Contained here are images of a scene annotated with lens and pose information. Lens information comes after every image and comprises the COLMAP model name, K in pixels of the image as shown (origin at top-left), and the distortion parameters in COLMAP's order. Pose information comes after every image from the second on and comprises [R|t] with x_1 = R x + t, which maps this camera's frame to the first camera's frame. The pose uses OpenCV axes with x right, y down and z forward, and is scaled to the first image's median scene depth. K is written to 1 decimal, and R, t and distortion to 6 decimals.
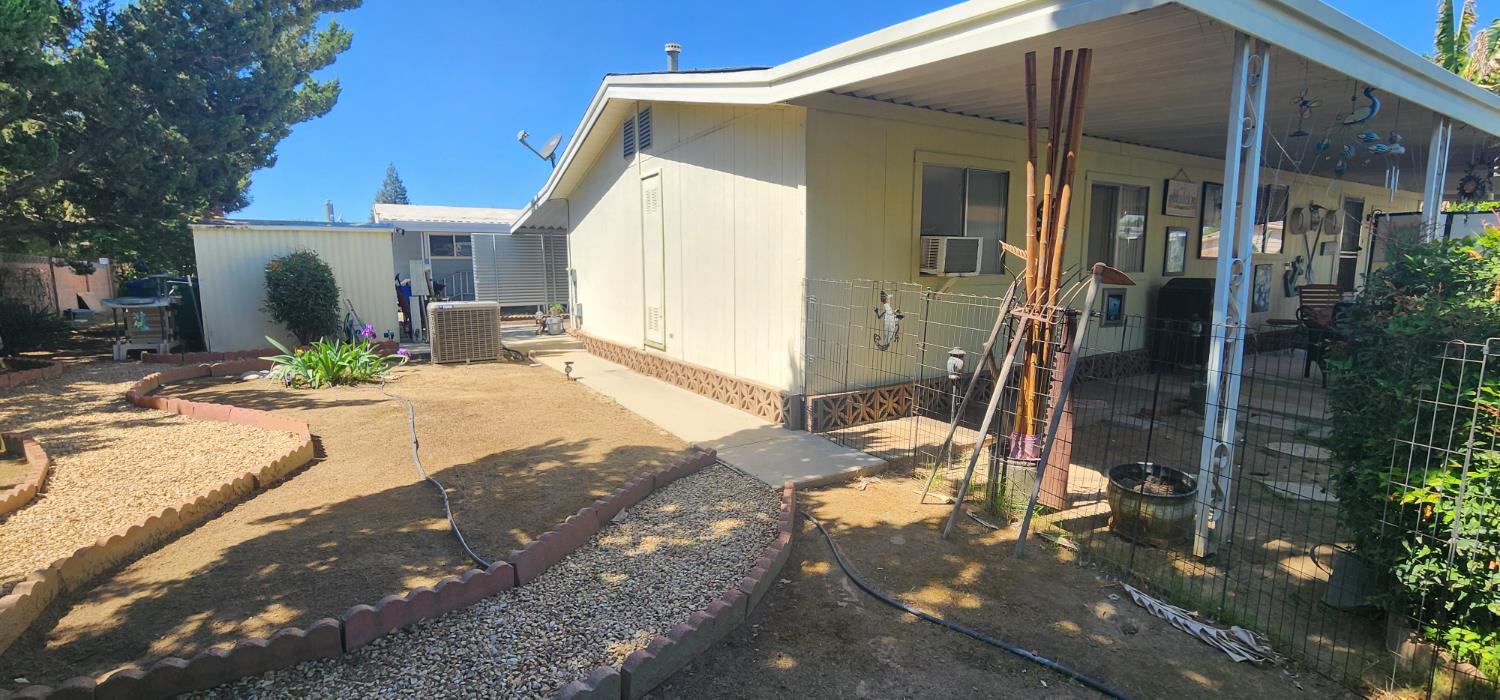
lens RADIAL K [[618.9, 0, 752.6], [0, 618.9, 352.0], [0, 0, 1]] dist [0.001654, -0.000537]
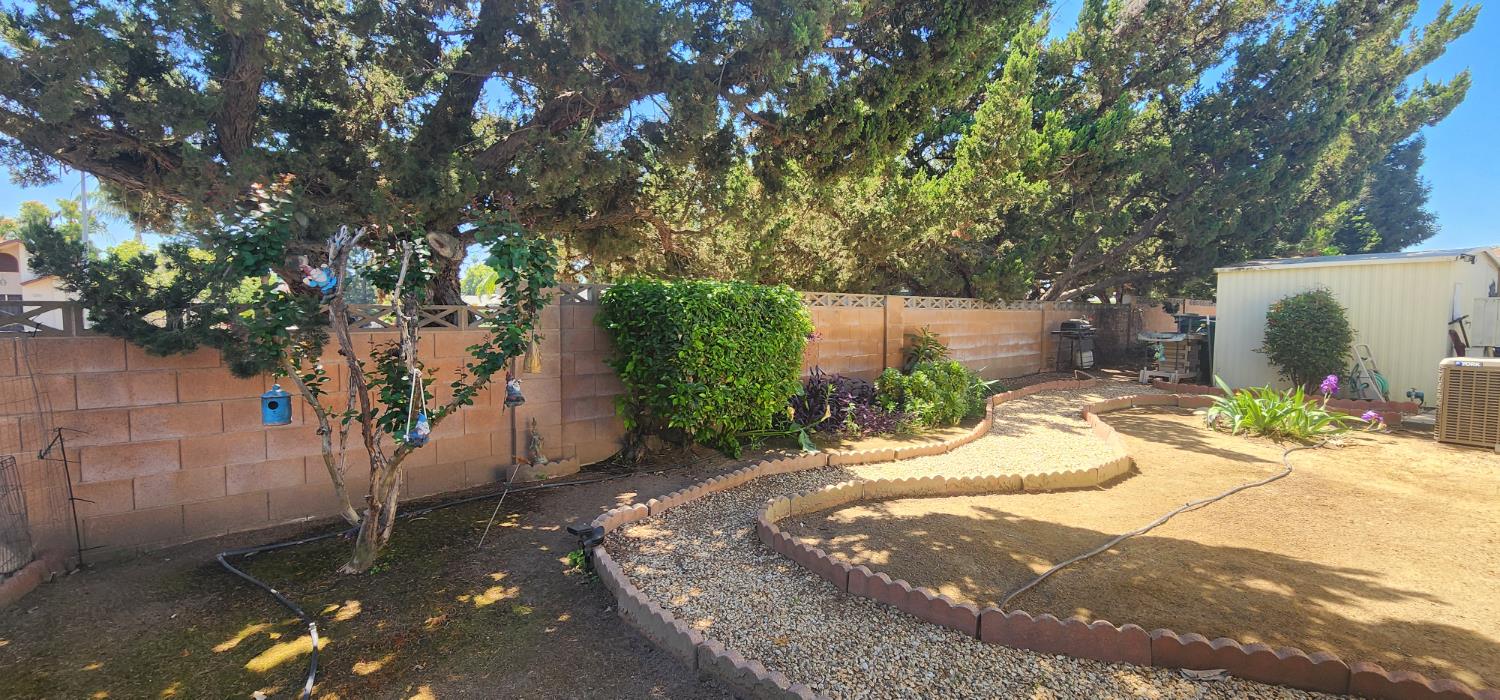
lens RADIAL K [[618.9, 0, 752.6], [0, 618.9, 352.0], [0, 0, 1]] dist [0.001654, -0.000537]
pose [[0.038884, 0.071842, -0.996658, 0.364271], [-0.133401, 0.988857, 0.066075, -0.055557], [0.990299, 0.130386, 0.048034, 0.370123]]
